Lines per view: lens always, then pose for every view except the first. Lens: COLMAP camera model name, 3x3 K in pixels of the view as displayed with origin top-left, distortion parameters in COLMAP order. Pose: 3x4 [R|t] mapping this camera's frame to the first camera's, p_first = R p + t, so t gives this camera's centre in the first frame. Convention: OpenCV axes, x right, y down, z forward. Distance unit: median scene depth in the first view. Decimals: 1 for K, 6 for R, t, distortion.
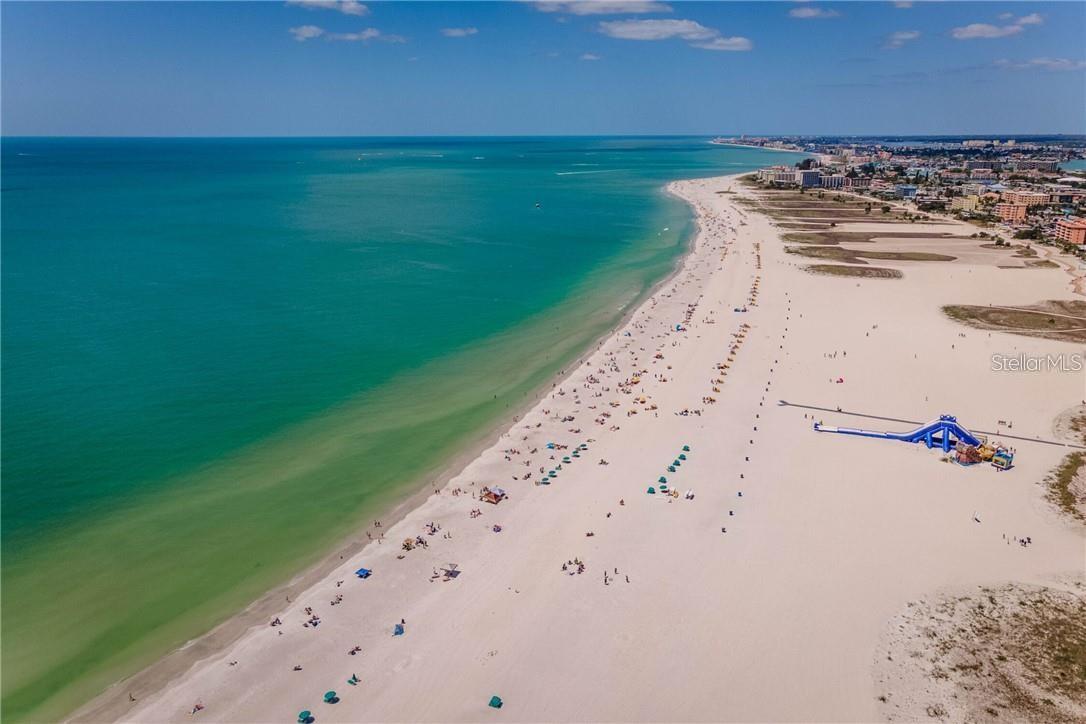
lens RADIAL K [[821.5, 0, 543.0], [0, 821.5, 362.0], [0, 0, 1]] dist [0.008283, 0.004720]
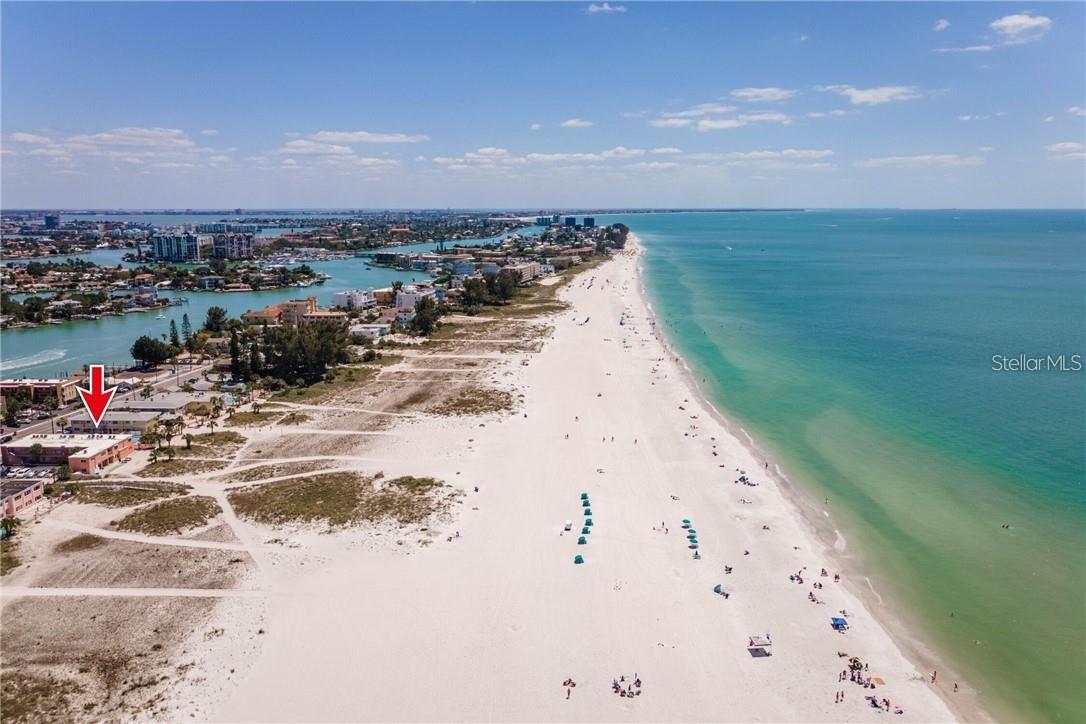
lens RADIAL K [[821.5, 0, 543.0], [0, 821.5, 362.0], [0, 0, 1]] dist [0.008283, 0.004720]
pose [[-0.906929, 0.077242, -0.414141, 0.465149], [-0.115602, 0.899683, 0.420958, -0.367766], [0.405112, 0.429655, -0.807020, 1.738958]]
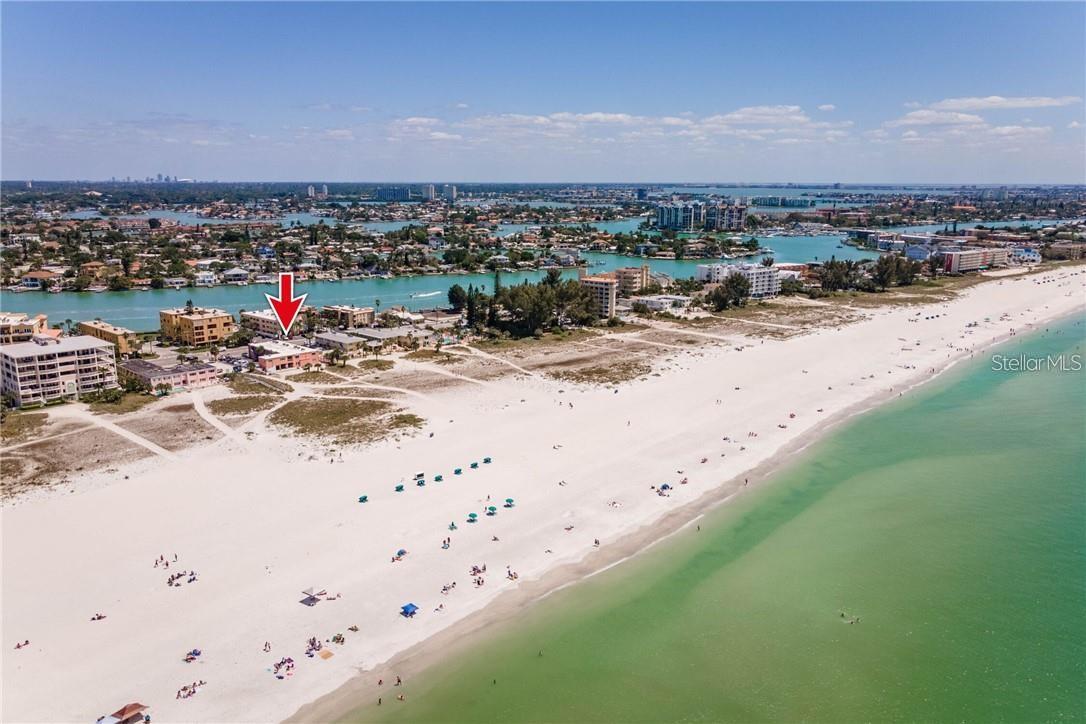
lens RADIAL K [[821.5, 0, 543.0], [0, 821.5, 362.0], [0, 0, 1]] dist [0.008283, 0.004720]
pose [[-0.964221, -0.063094, 0.257482, -0.650932], [0.066442, 0.882749, 0.465124, -0.398887], [-0.256638, 0.465590, -0.846973, 1.856579]]
